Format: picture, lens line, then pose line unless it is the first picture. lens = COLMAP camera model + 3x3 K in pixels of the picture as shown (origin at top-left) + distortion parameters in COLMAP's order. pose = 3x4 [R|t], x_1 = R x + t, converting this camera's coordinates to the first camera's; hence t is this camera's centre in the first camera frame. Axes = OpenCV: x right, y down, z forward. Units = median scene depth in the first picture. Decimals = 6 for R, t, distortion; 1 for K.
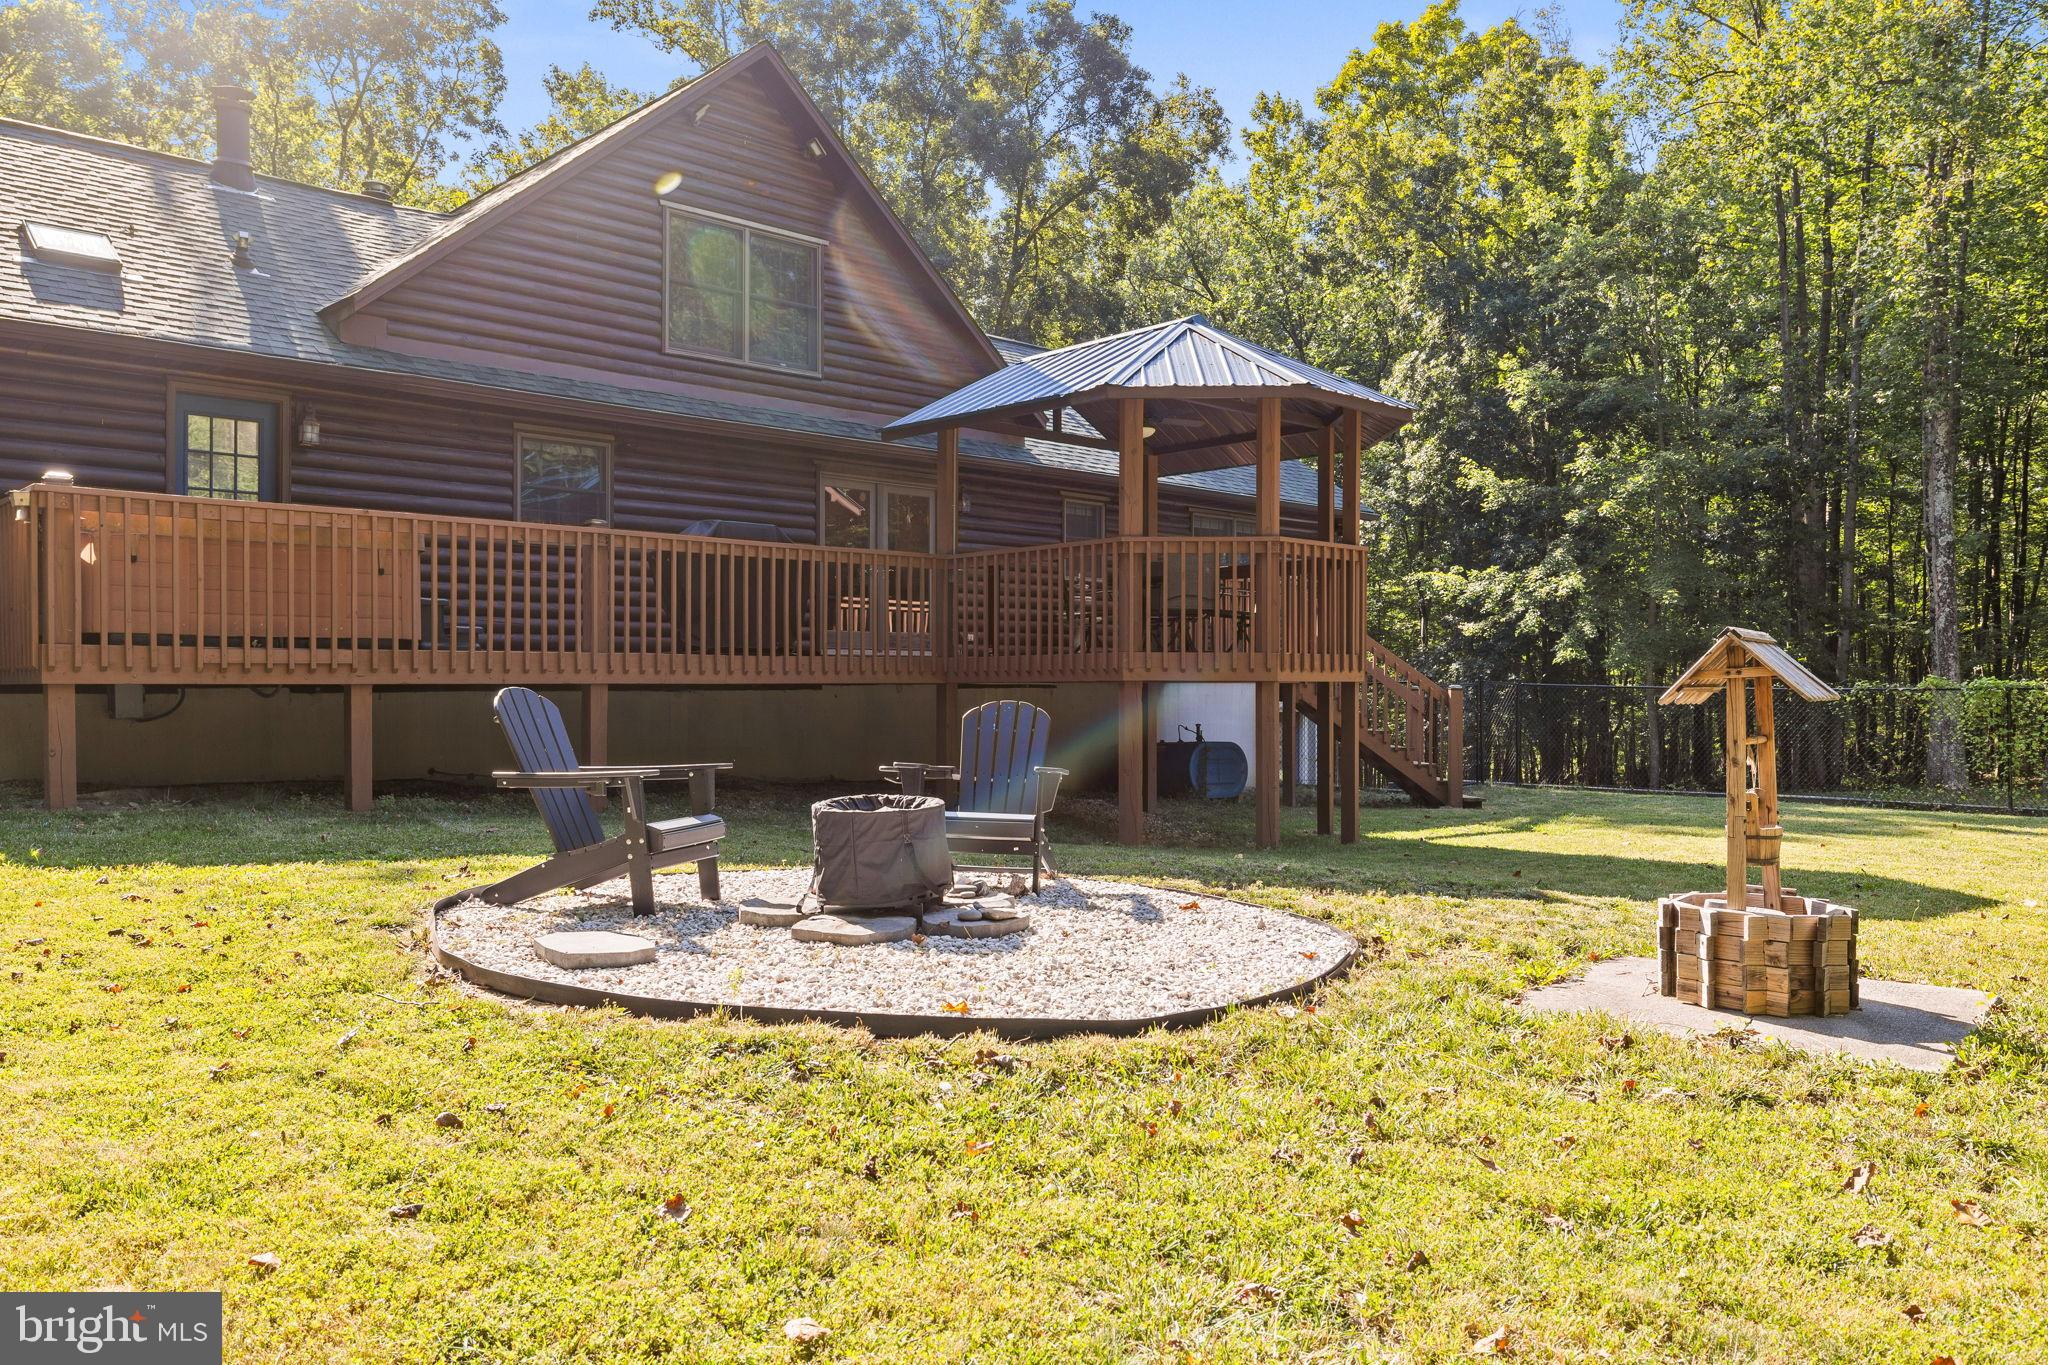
lens RADIAL K [[1528.8, 0, 1031.0], [0, 1528.8, 678.9], [0, 0, 1]] dist [0.003012, 0.000984]
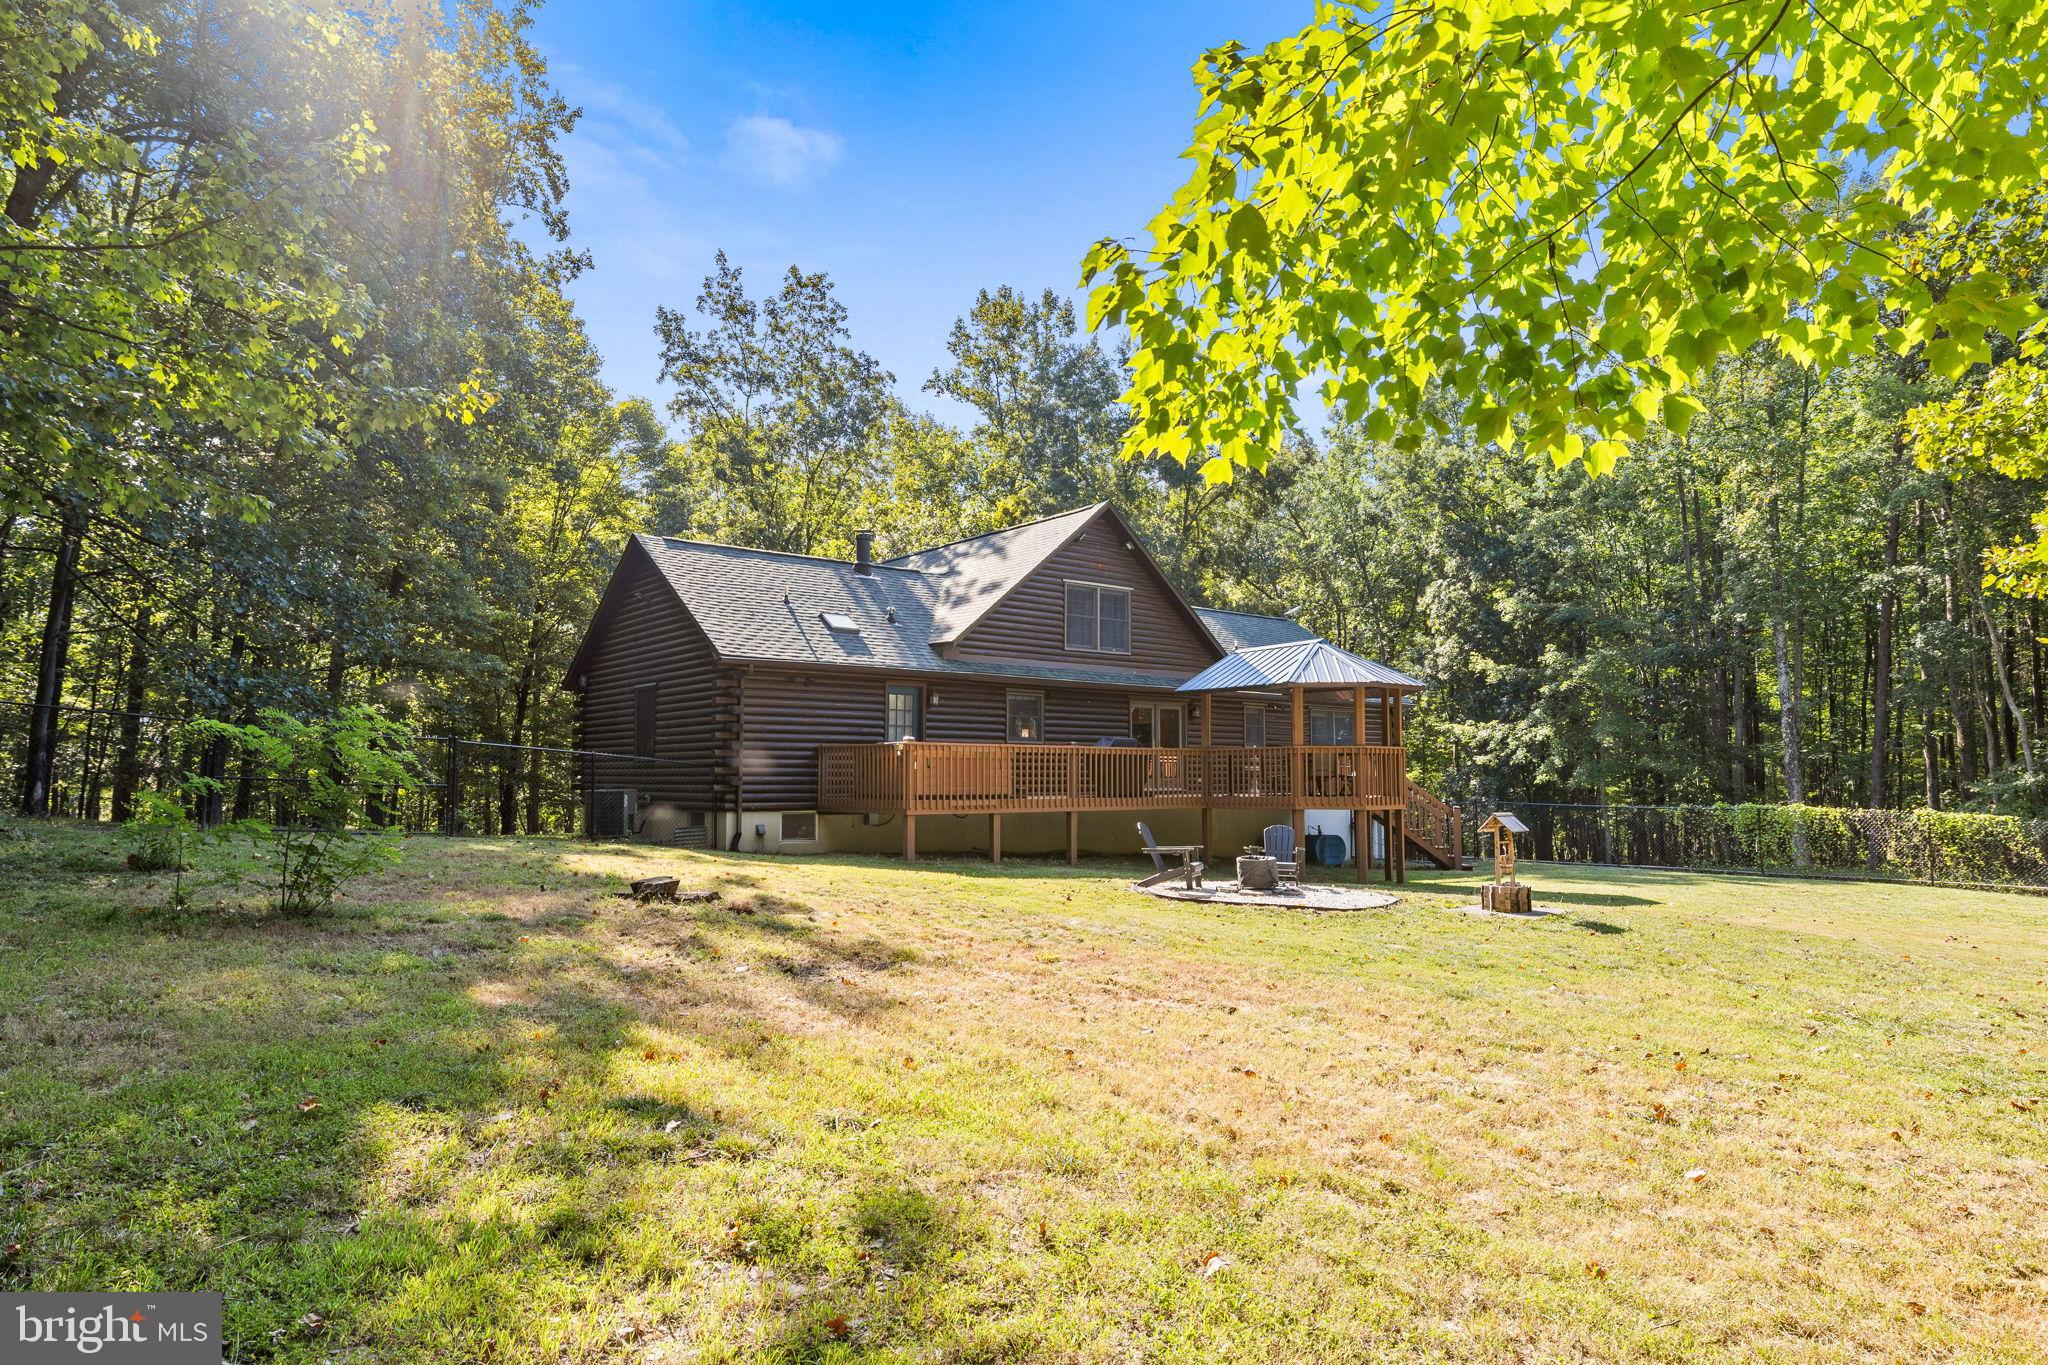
lens RADIAL K [[1268.5, 0, 1030.5], [0, 1268.5, 677.7], [0, 0, 1]] dist [0.031128, 0.001316]
pose [[0.996756, -0.007613, -0.080122, -0.065982], [0.001470, 0.997072, -0.076454, -0.018332], [0.080470, 0.076089, 0.993849, -0.336850]]
